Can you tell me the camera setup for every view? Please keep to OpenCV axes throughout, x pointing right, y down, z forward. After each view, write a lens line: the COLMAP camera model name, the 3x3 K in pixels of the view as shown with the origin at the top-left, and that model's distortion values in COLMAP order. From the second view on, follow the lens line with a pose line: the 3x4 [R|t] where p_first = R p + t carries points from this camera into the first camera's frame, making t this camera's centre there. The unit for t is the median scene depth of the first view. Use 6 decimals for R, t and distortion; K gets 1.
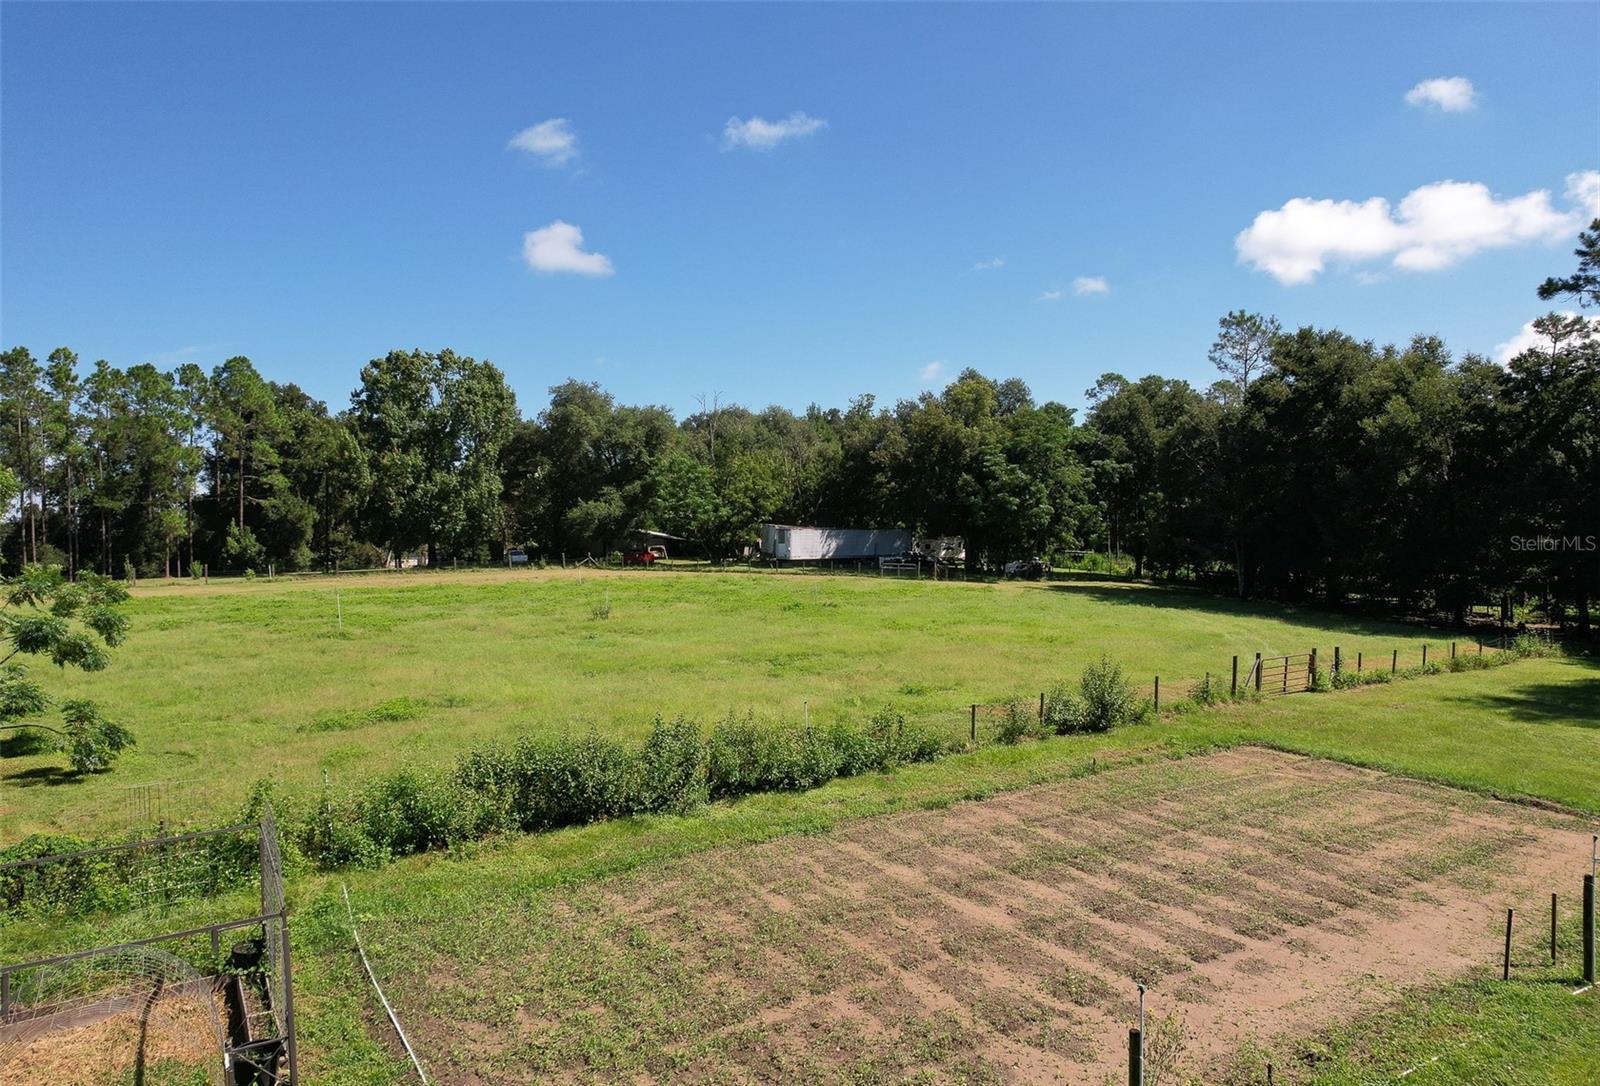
lens RADIAL K [[1040.5, 0, 807.0], [0, 1040.5, 541.8], [0, 0, 1]] dist [-0.059951, 0.028651]
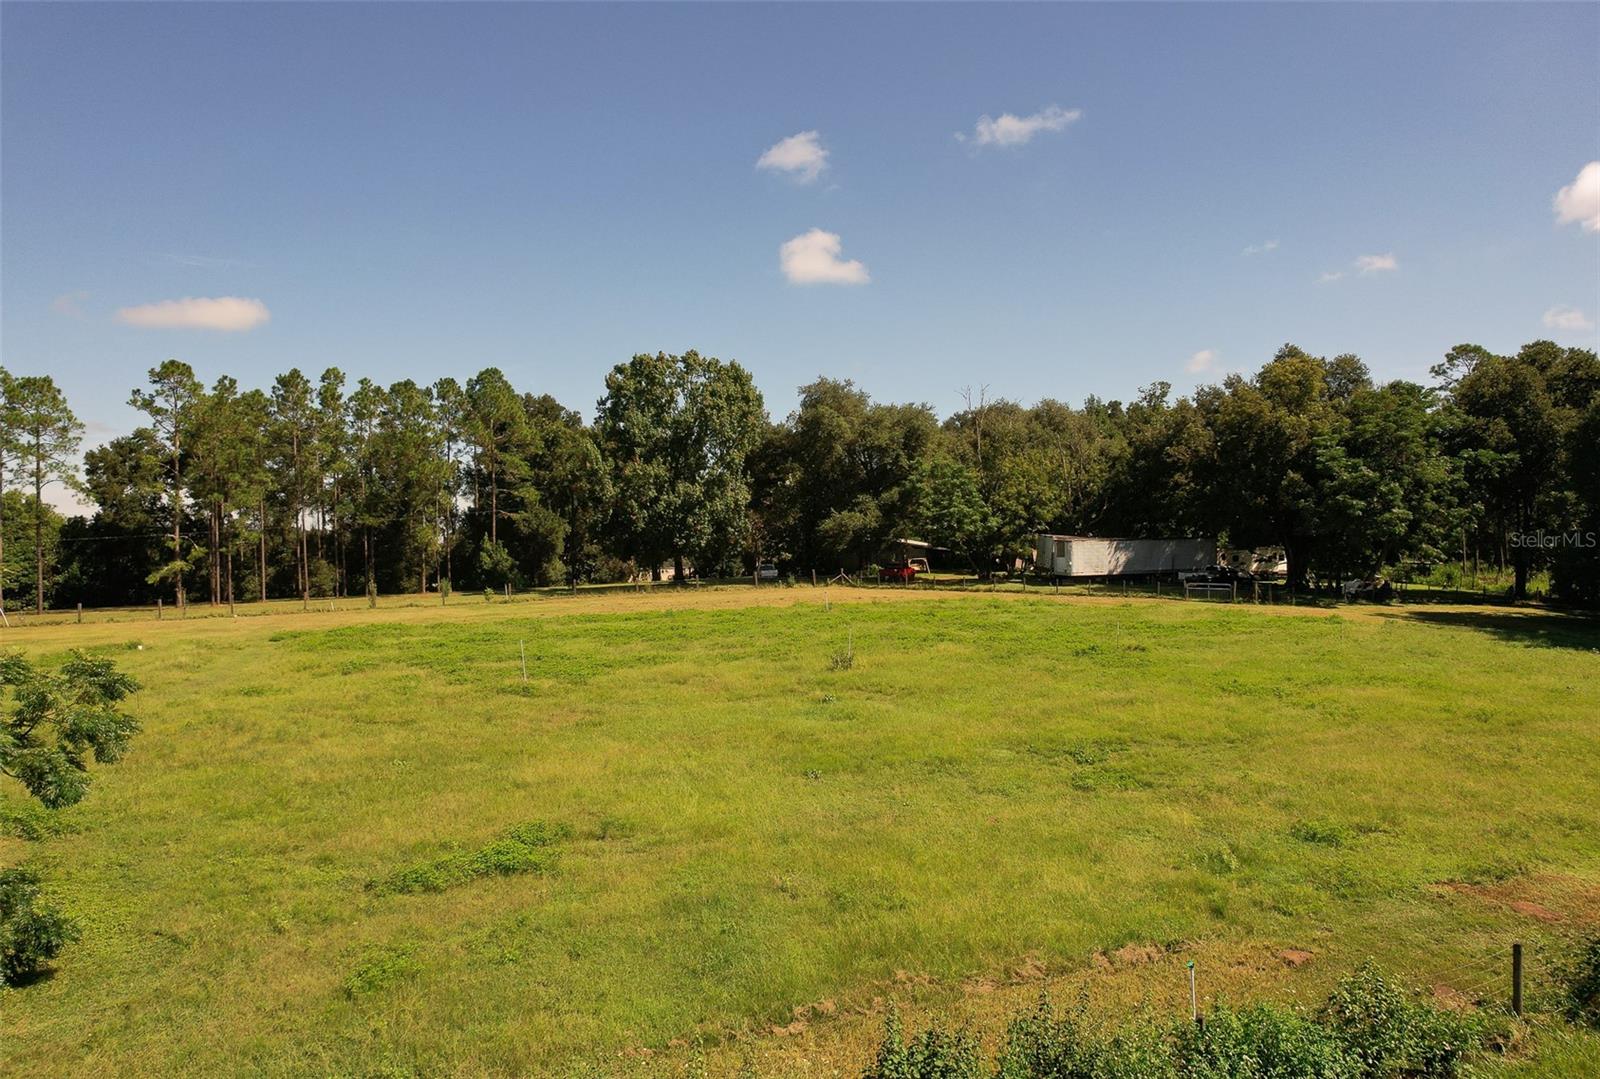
lens RADIAL K [[1040.5, 0, 807.0], [0, 1040.5, 538.3], [0, 0, 1]] dist [-0.059951, 0.028651]
pose [[0.968161, -0.007219, -0.250223, -0.012943], [0.006060, 0.999967, -0.005405, -0.010581], [0.250254, 0.003717, 0.968173, 0.114078]]
